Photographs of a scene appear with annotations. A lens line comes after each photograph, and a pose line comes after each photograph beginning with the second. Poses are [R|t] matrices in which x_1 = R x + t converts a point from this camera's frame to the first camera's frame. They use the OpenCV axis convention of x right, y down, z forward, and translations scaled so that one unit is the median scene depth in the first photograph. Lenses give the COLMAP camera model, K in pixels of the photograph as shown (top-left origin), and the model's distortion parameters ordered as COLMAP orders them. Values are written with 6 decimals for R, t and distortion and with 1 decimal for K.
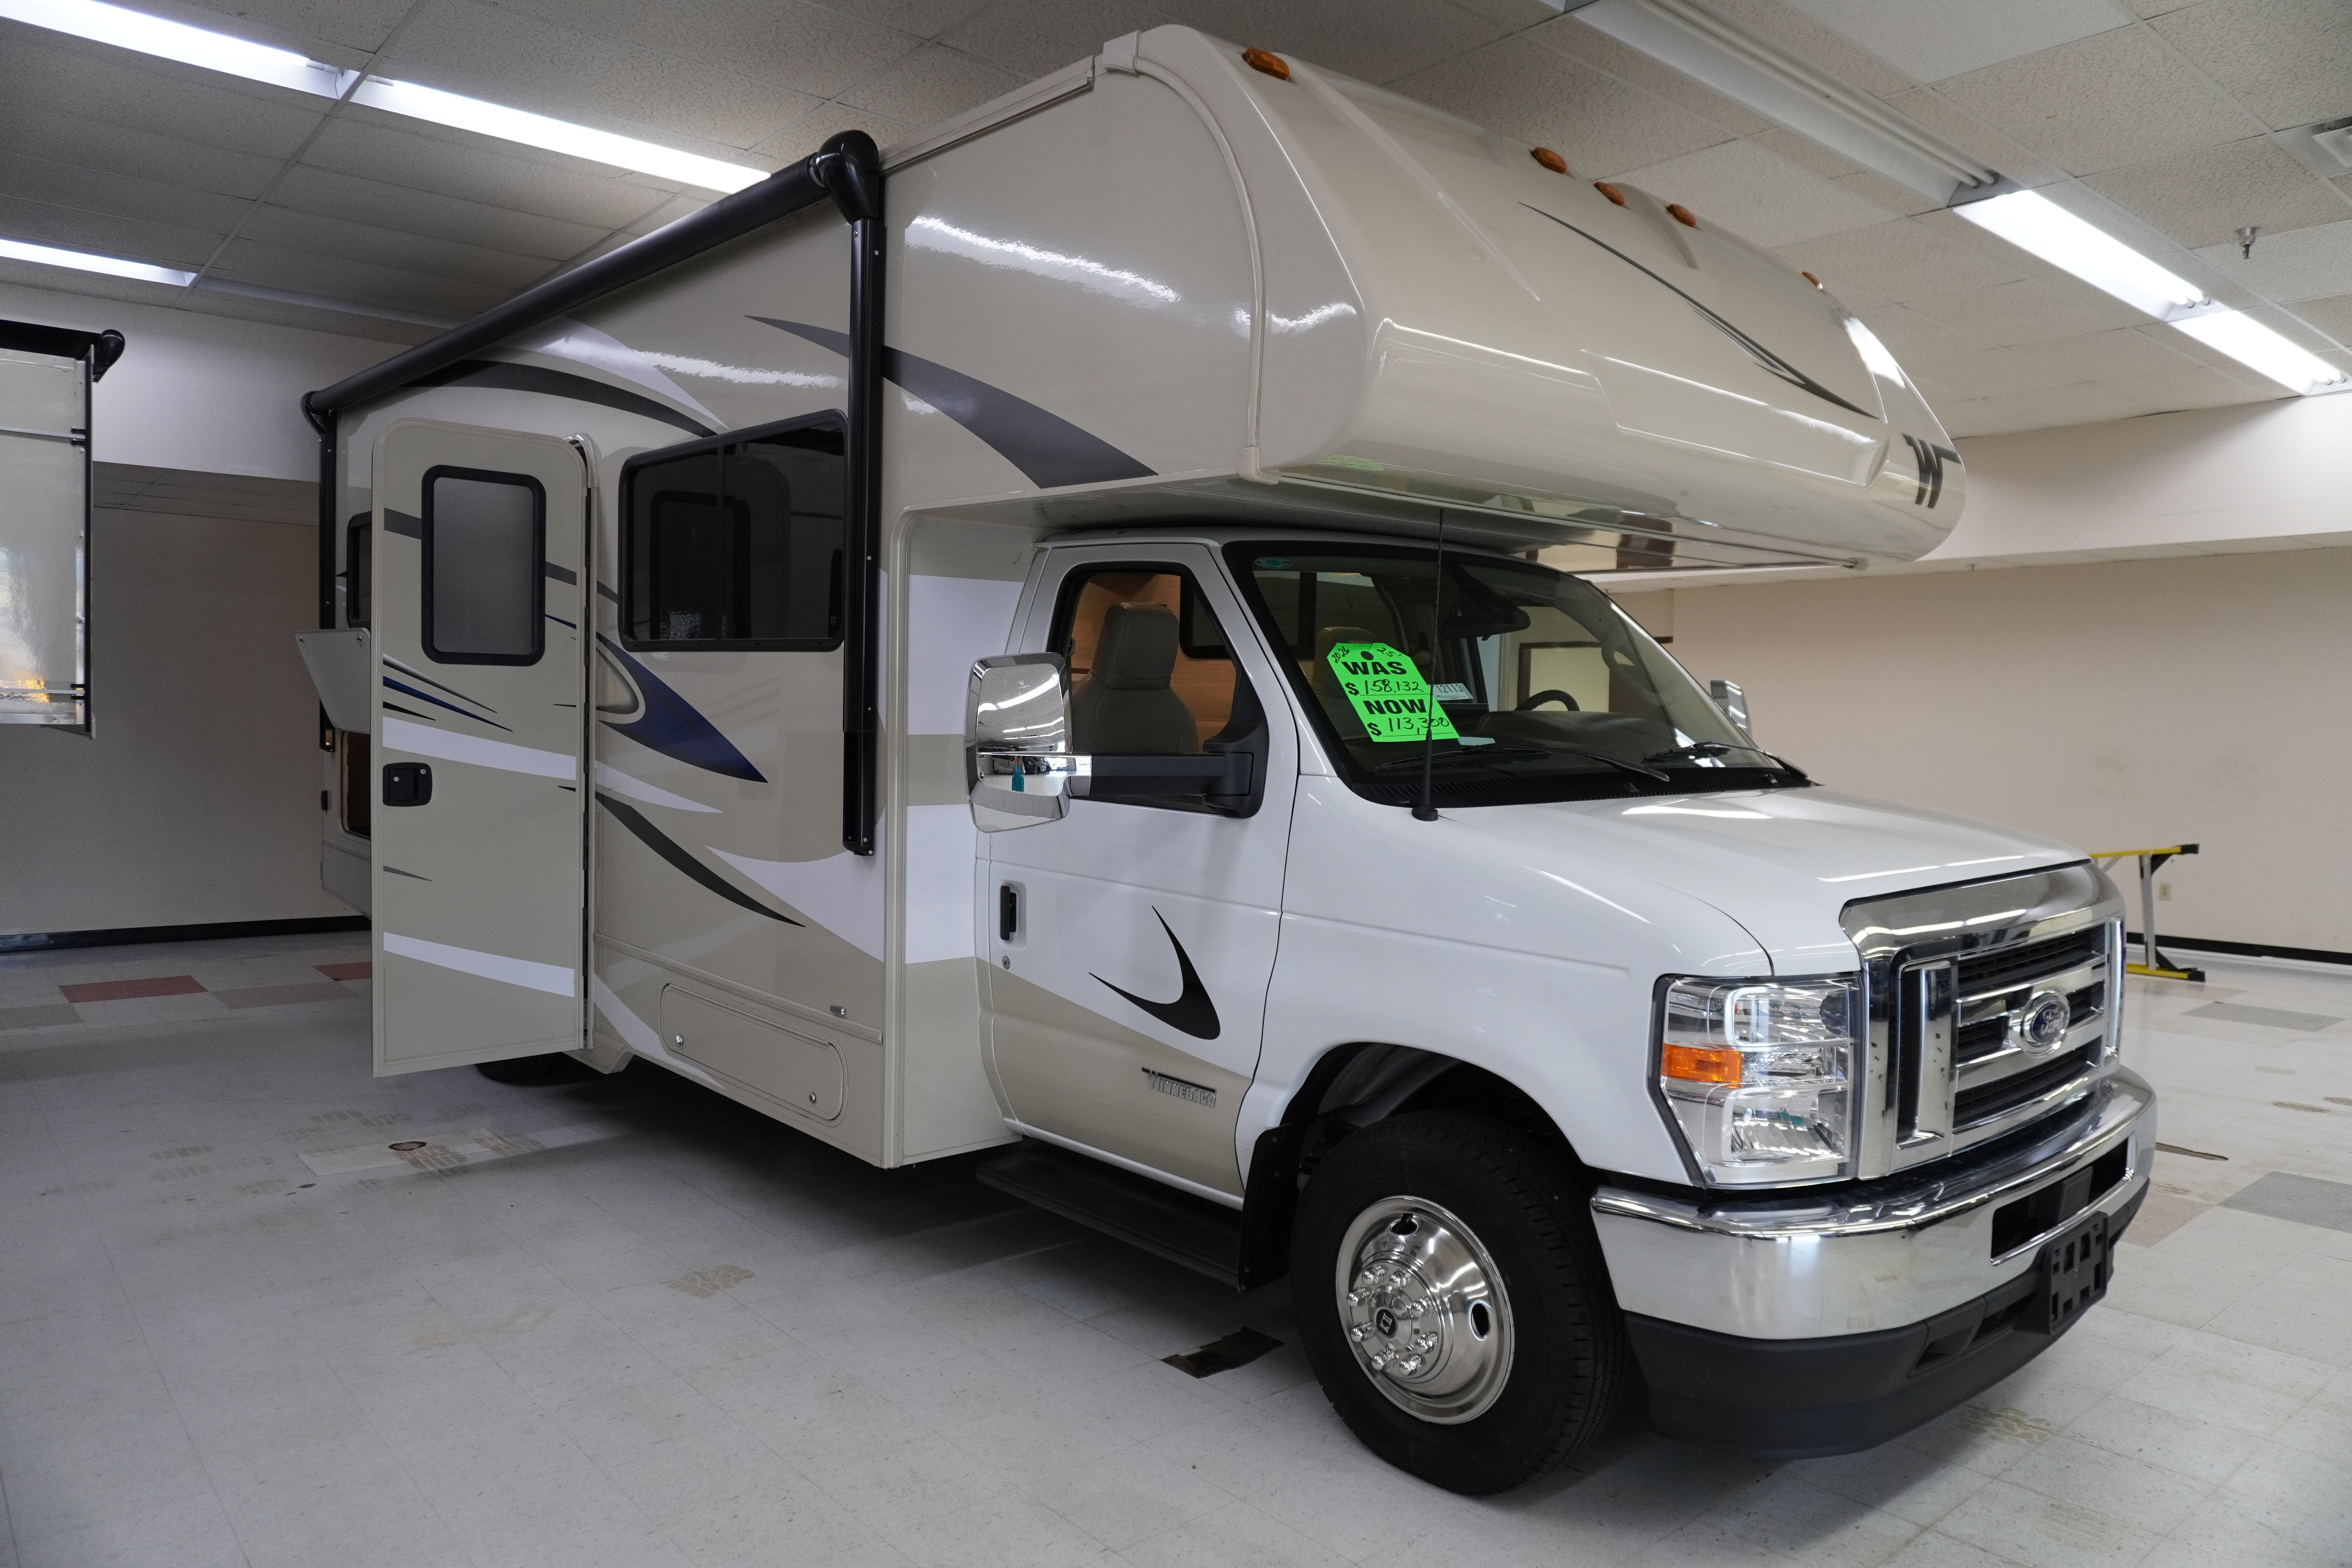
lens RADIAL K [[1576.8, 0, 1187.7], [0, 1576.8, 739.8], [0, 0, 1]] dist [-0.059088, 0.041728]
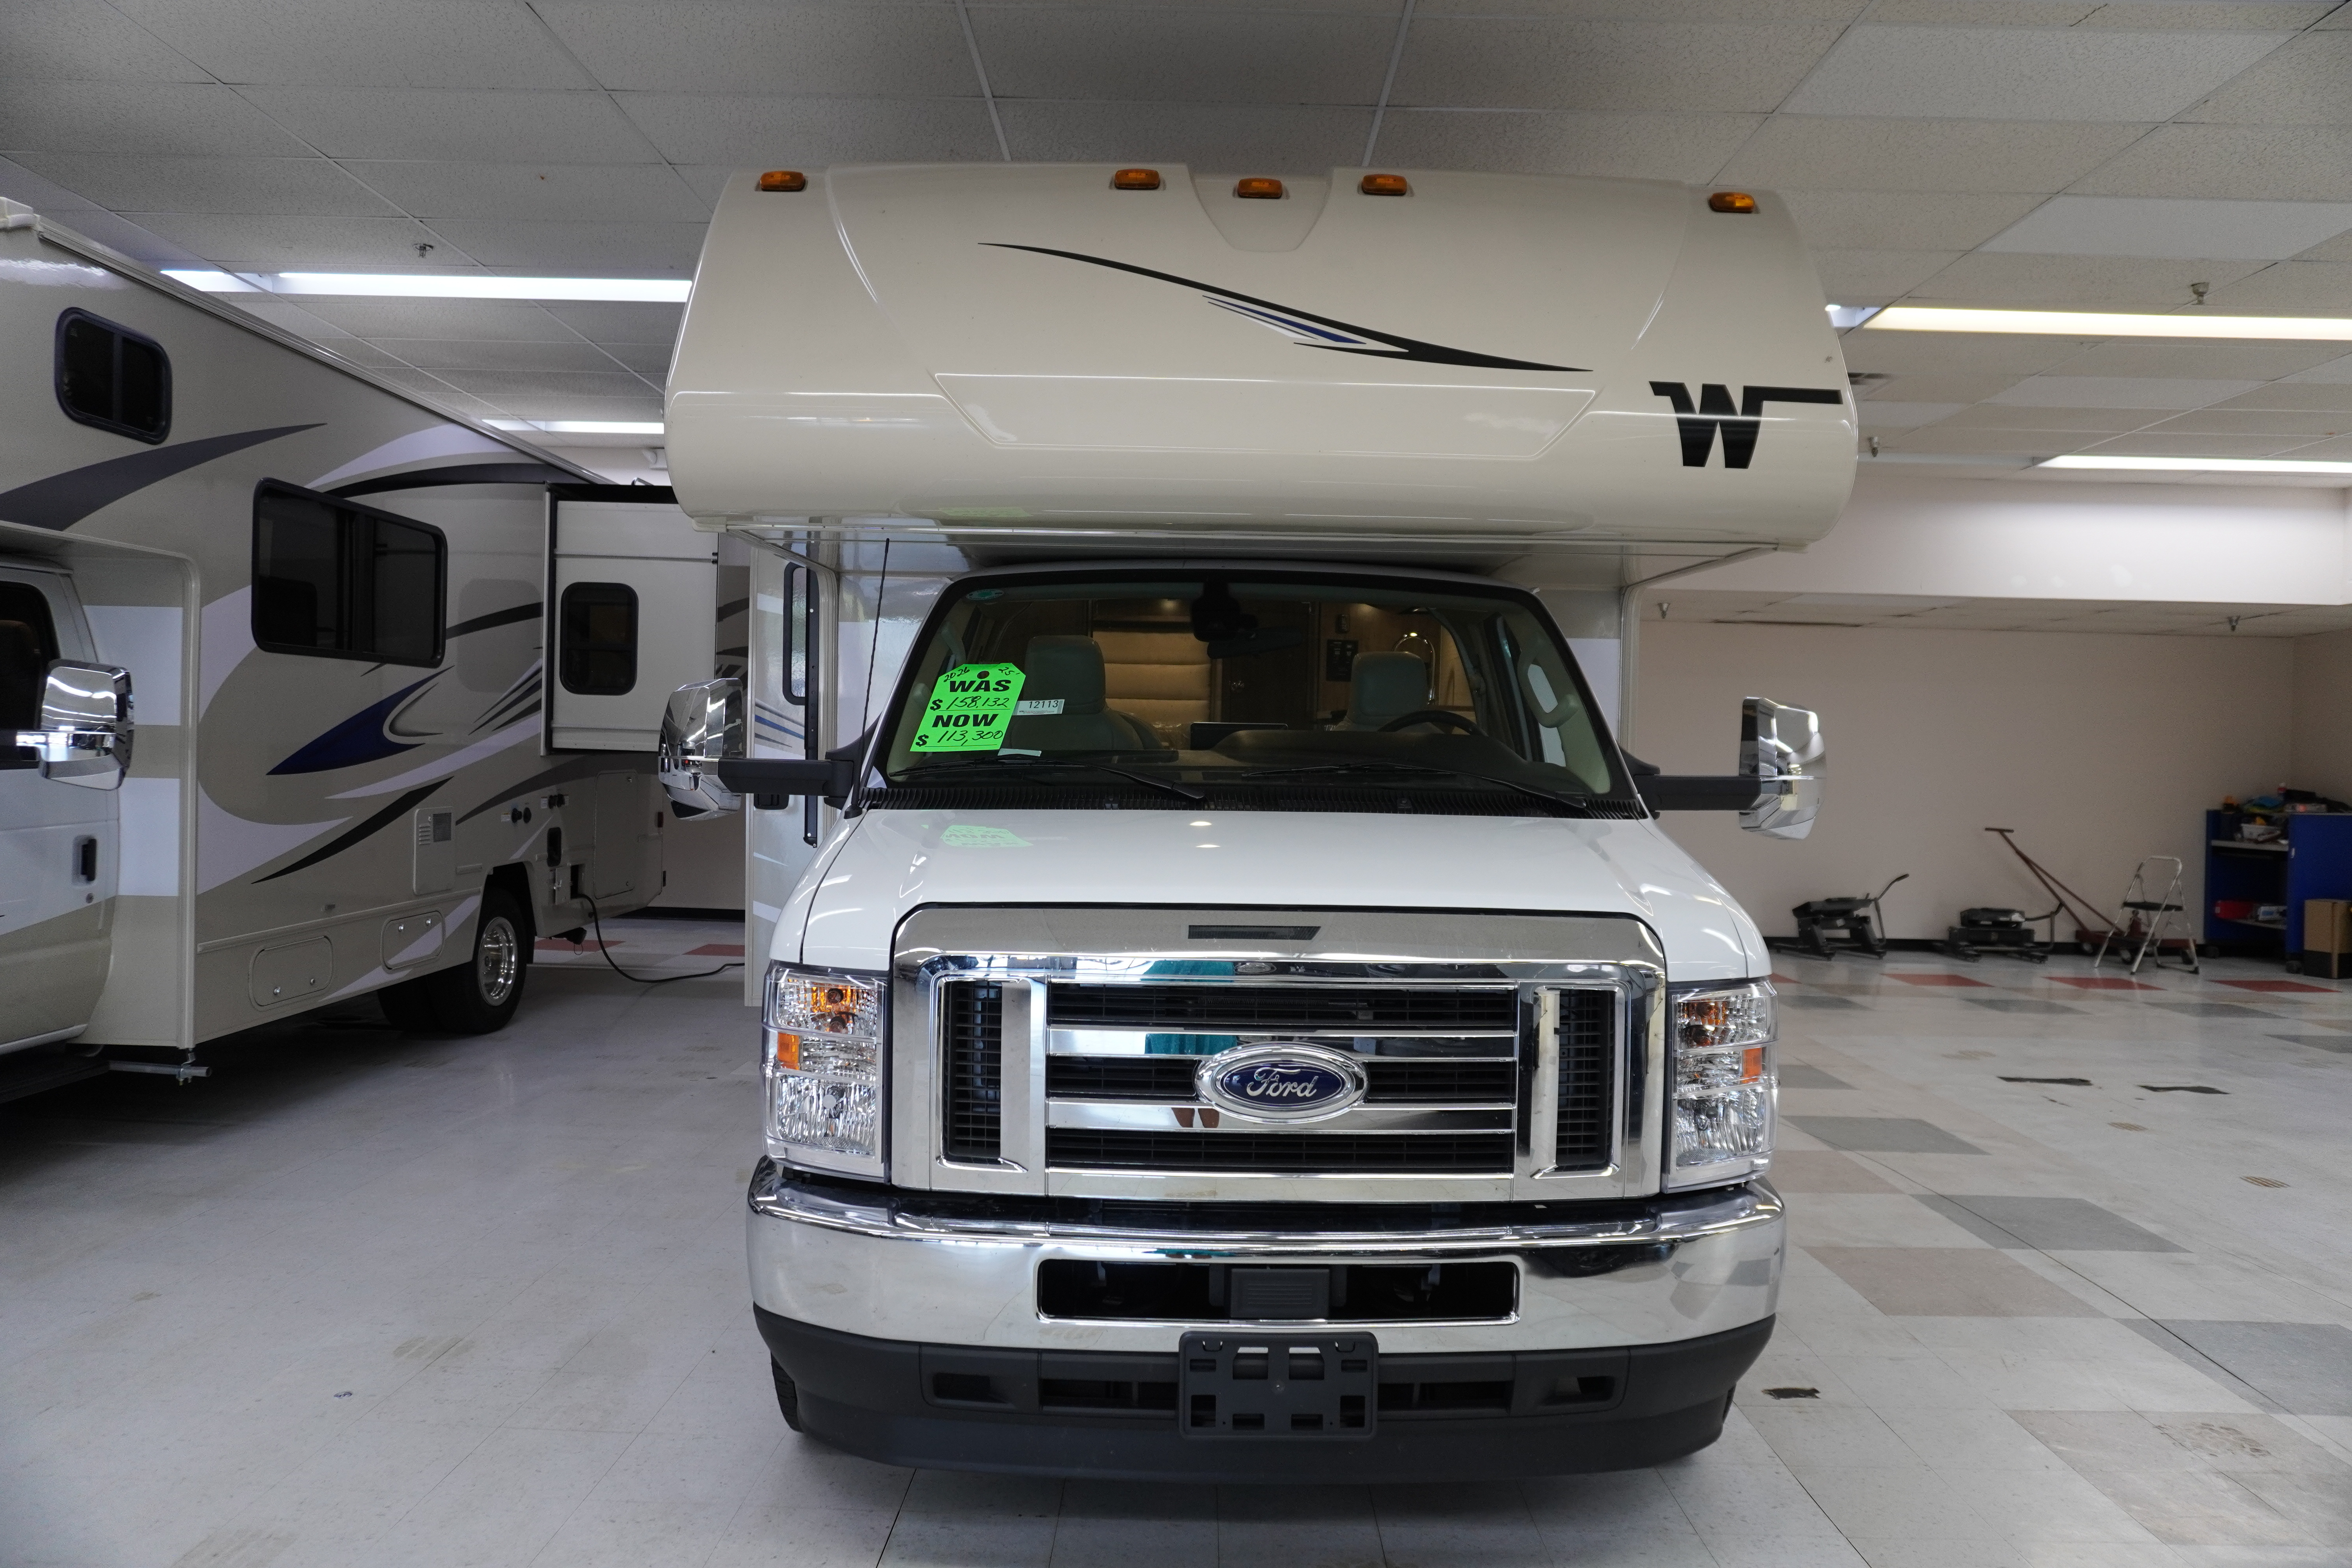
lens RADIAL K [[1543.3, 0, 1176.0], [0, 1543.3, 784.0], [0, 0, 1]] dist [-0.004401, -0.001568]
pose [[0.758323, 0.017323, -0.651649, 0.921581], [-0.025578, 0.999668, -0.003192, 0.021925], [0.651377, 0.019089, 0.758514, 0.287338]]
